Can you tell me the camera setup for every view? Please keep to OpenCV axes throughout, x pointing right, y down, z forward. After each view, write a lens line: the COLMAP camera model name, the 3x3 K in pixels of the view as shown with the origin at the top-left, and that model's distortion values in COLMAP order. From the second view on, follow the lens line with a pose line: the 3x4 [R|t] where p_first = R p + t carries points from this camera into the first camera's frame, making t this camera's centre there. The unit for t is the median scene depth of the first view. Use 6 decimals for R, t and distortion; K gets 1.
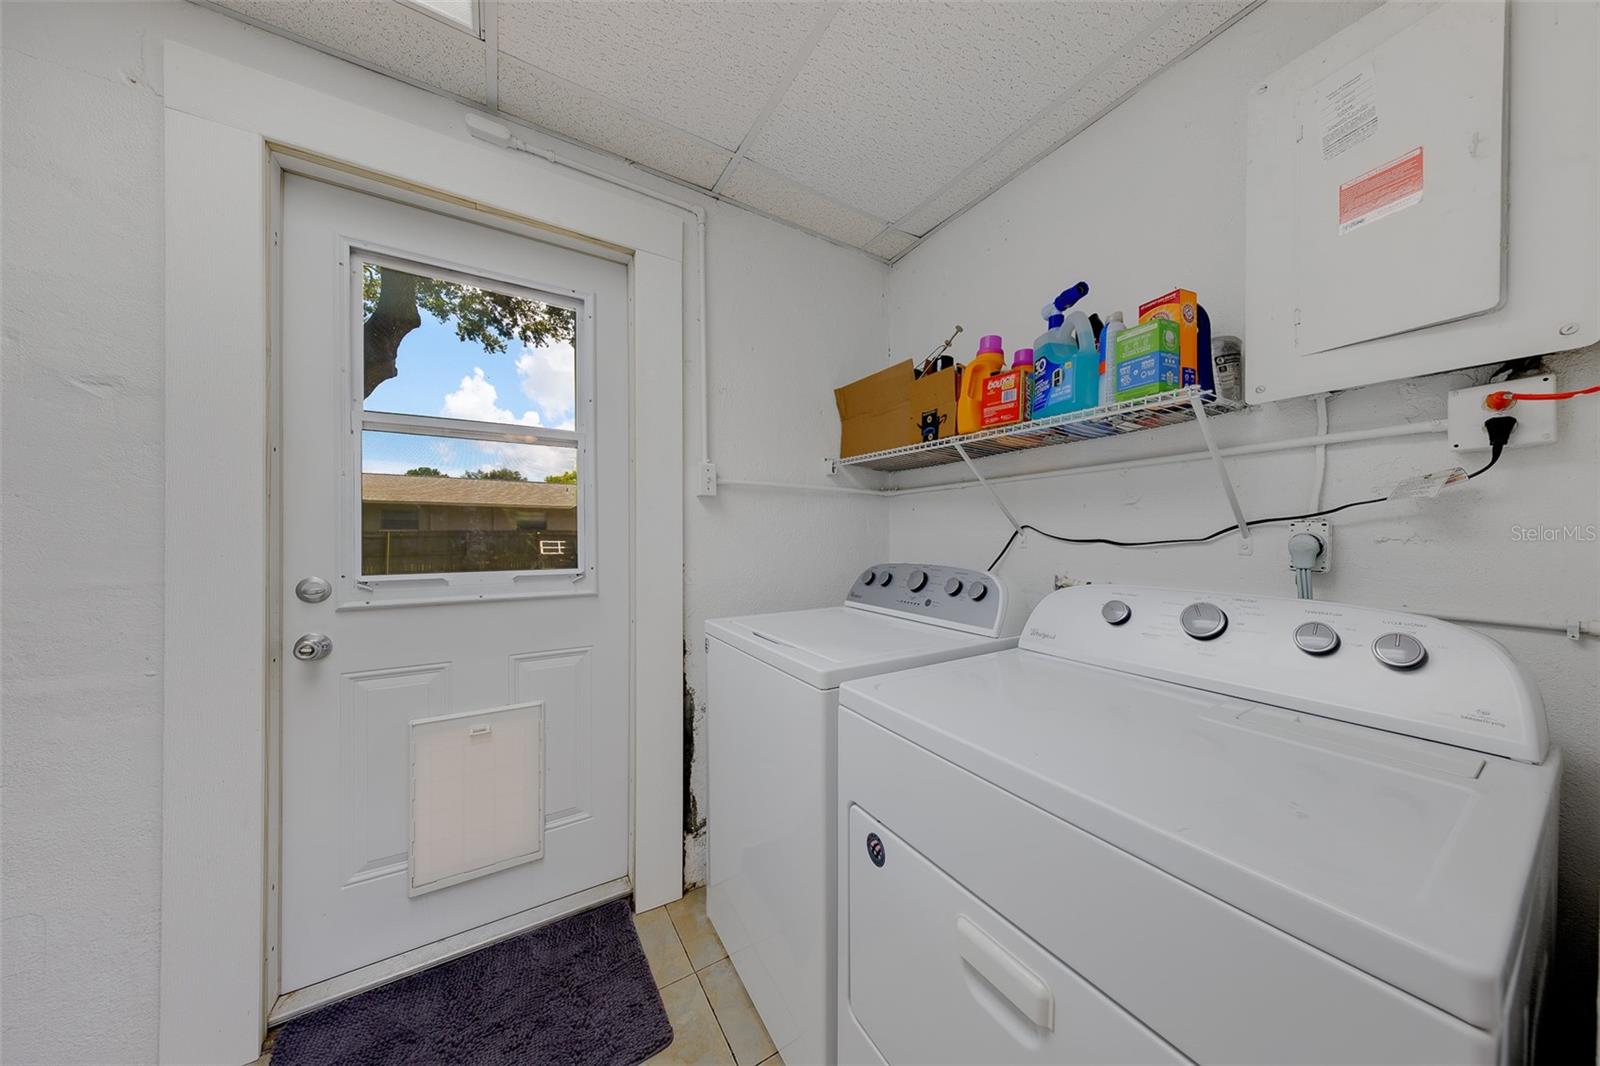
lens RADIAL K [[495.0, 0, 801.8], [0, 495.0, 535.5], [0, 0, 1]] dist [0.012731, -0.001919]
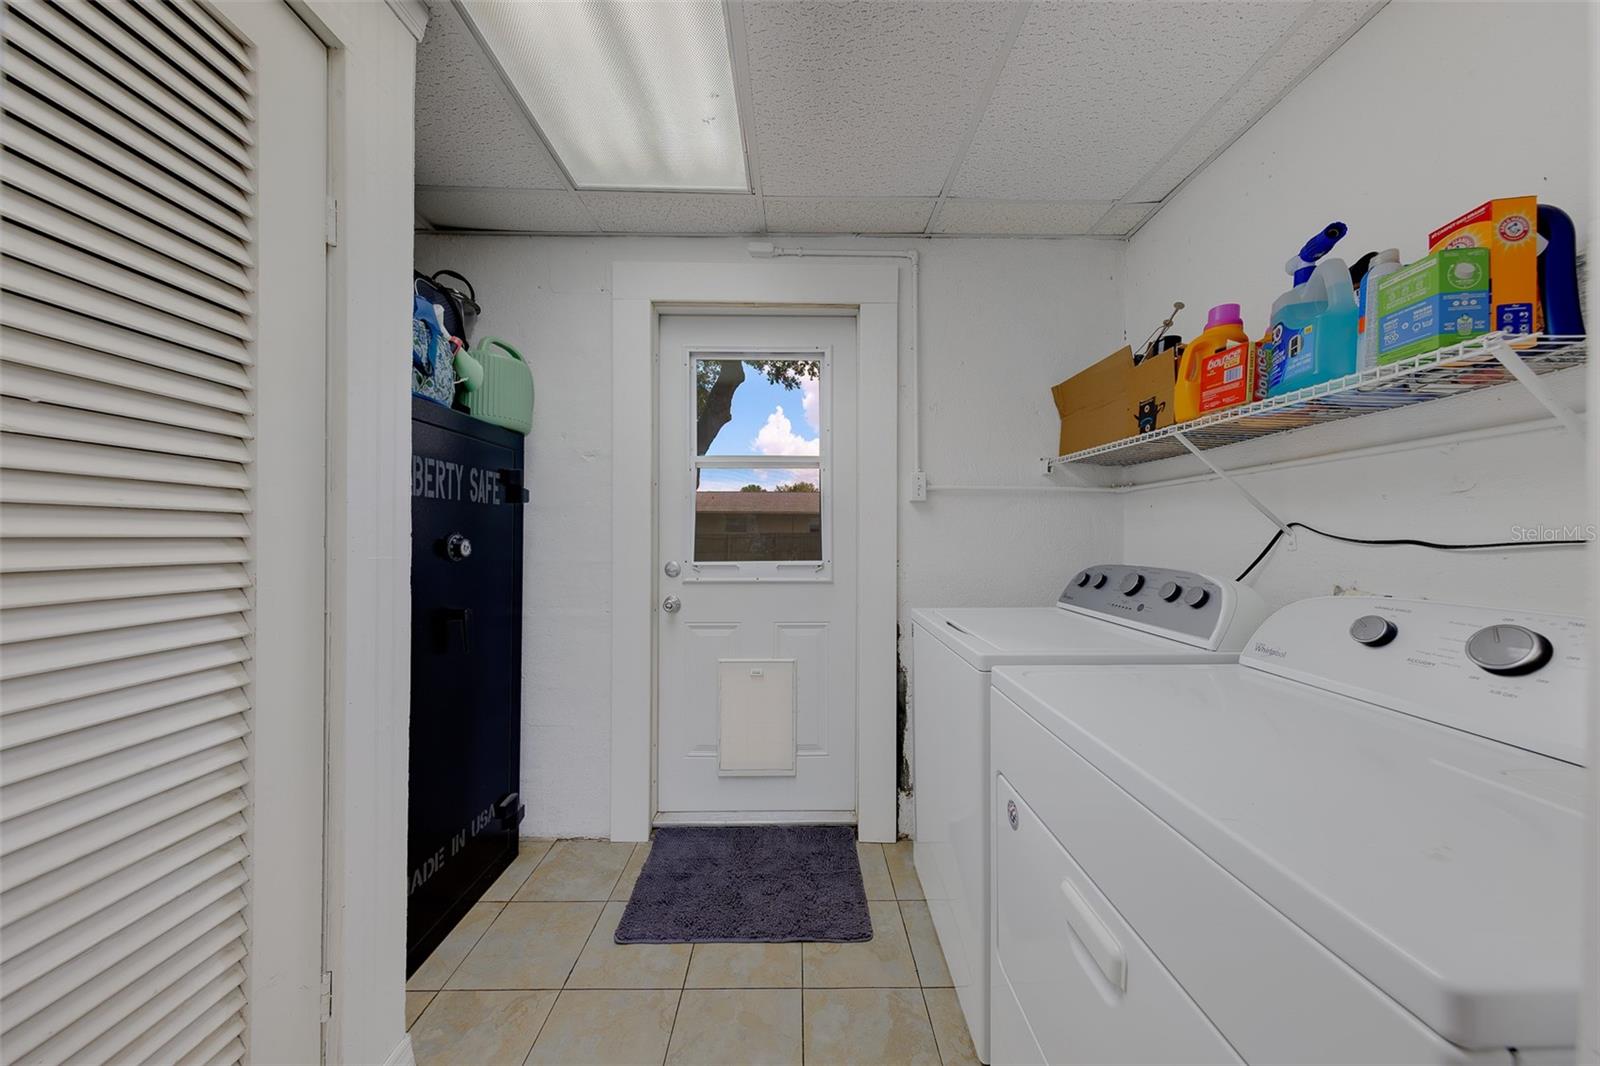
lens RADIAL K [[495.0, 0, 801.8], [0, 495.0, 535.5], [0, 0, 1]] dist [0.012731, -0.001919]
pose [[0.847776, -0.000717, -0.530354, 0.213054], [-0.000766, 0.999996, -0.002577, 0.003501], [0.530354, 0.002591, 0.847773, -0.127655]]
